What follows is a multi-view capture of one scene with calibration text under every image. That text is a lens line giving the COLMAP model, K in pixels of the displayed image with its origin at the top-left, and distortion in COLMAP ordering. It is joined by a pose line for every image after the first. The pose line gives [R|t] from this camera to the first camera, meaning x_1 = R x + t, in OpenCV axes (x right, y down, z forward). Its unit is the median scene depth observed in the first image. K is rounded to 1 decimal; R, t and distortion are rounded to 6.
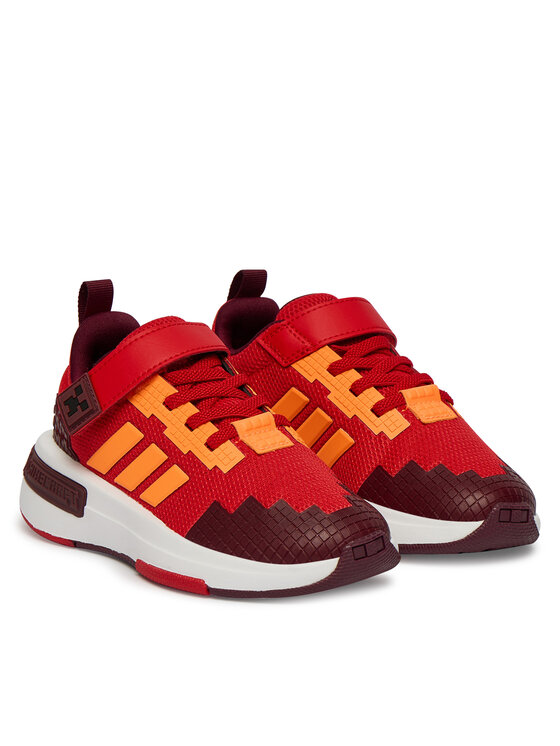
lens RADIAL K [[2192.4, 0, 280.3], [0, 2192.4, 372.7], [0, 0, 1]] dist [0.276271, 0.000000]
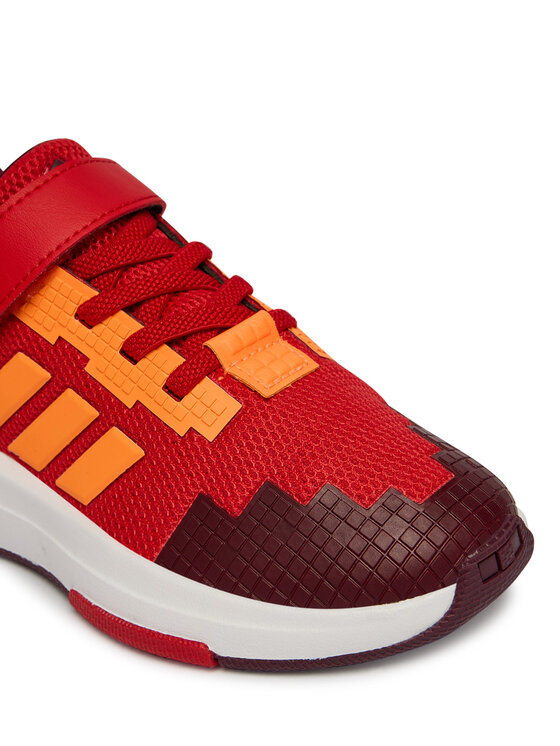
lens RADIAL K [[1166.7, 0, 281.6], [0, 1166.7, 373.5], [0, 0, 1]] dist [-0.057929, 0.000000]
pose [[0.981182, -0.142704, 0.130070, -0.042783], [0.114201, 0.972072, 0.205023, -0.028335], [-0.155695, -0.186311, 0.970076, 0.704090]]
